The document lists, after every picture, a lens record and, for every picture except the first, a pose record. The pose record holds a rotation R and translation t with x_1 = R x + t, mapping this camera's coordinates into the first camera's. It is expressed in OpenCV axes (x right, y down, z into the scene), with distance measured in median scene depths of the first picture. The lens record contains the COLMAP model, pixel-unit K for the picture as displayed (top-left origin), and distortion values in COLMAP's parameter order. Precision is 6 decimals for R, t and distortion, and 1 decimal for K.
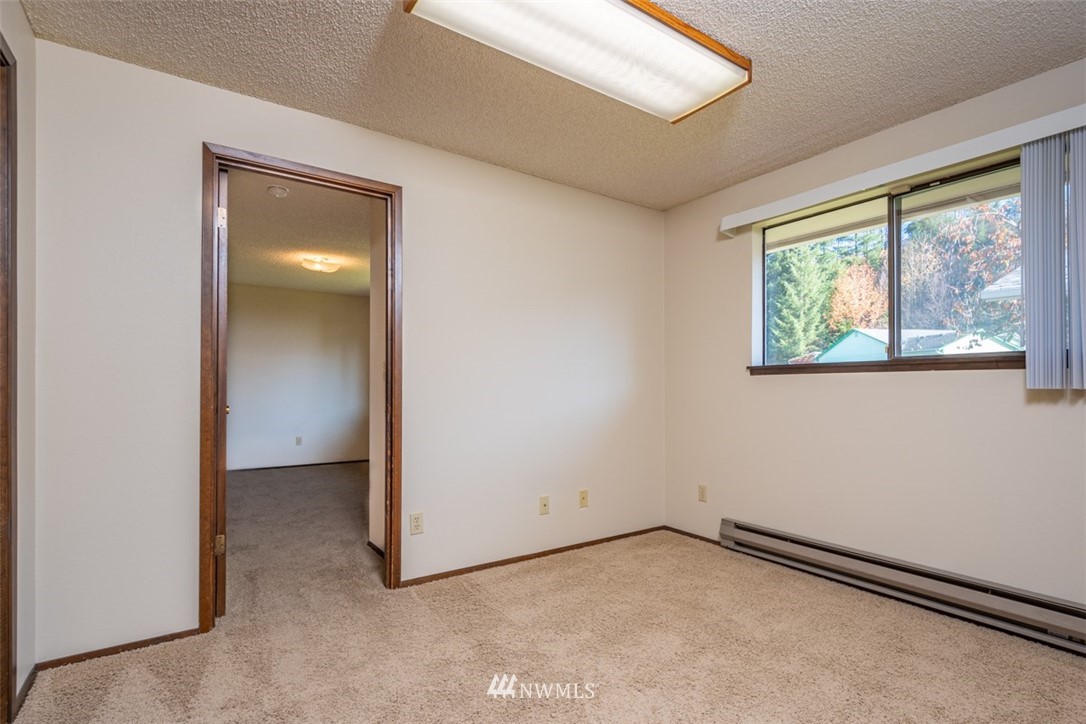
lens RADIAL K [[518.5, 0, 547.7], [0, 518.5, 369.4], [0, 0, 1]] dist [-0.024145, -0.000628]
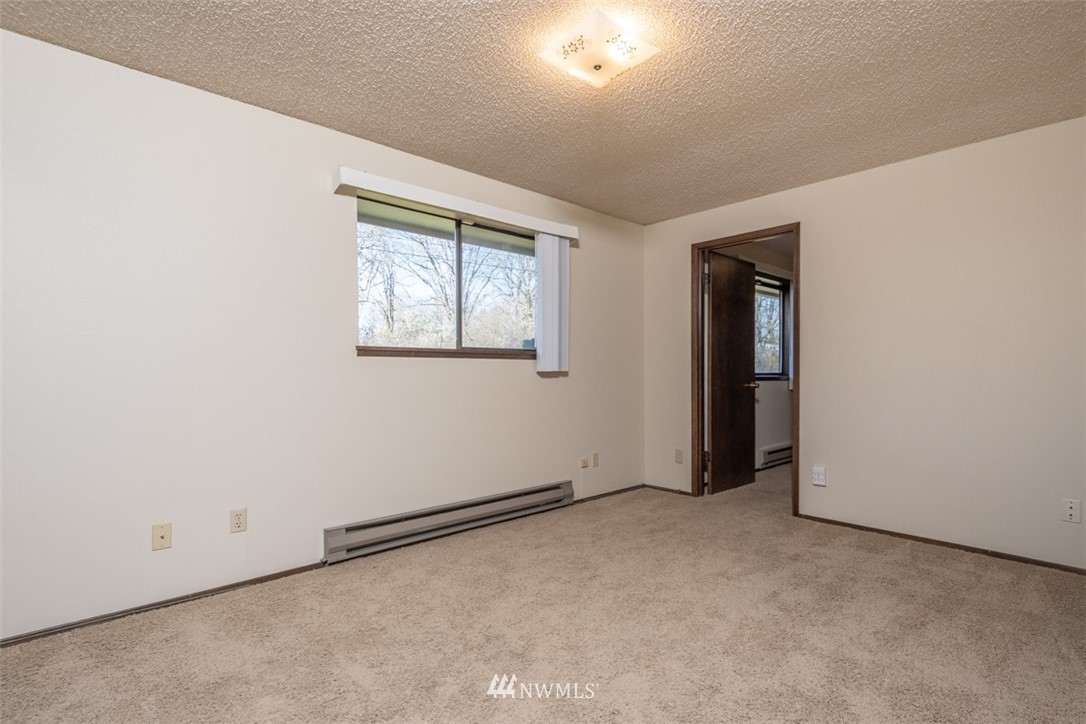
lens RADIAL K [[518.5, 0, 547.7], [0, 518.5, 369.4], [0, 0, 1]] dist [-0.024145, -0.000628]
pose [[-0.162589, -0.000404, 0.986694, -0.621159], [-0.036270, 0.999327, -0.005568, 0.031036], [-0.986027, -0.036693, -0.162494, 0.947071]]
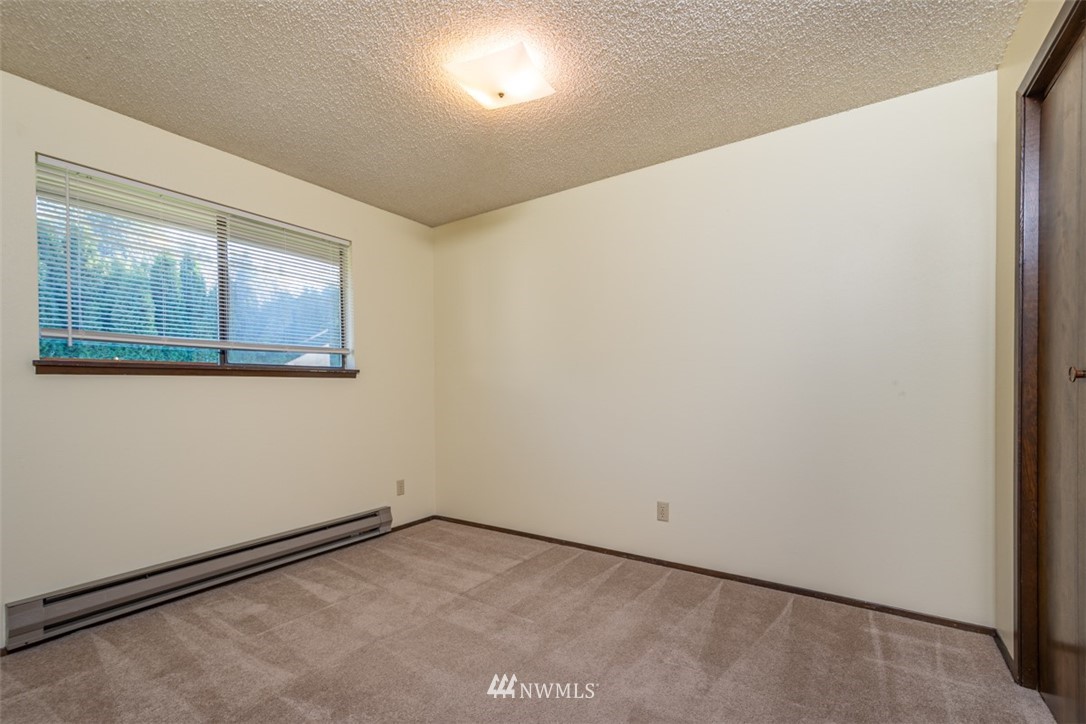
lens RADIAL K [[470.0, 0, 542.2], [0, 470.0, 384.5], [0, 0, 1]] dist [-0.001852, -0.000590]
pose [[-0.388107, 0.006964, 0.921588, -0.500078], [-0.025488, 0.999508, -0.018287, 0.023489], [-0.921262, -0.030586, -0.387739, 0.757108]]
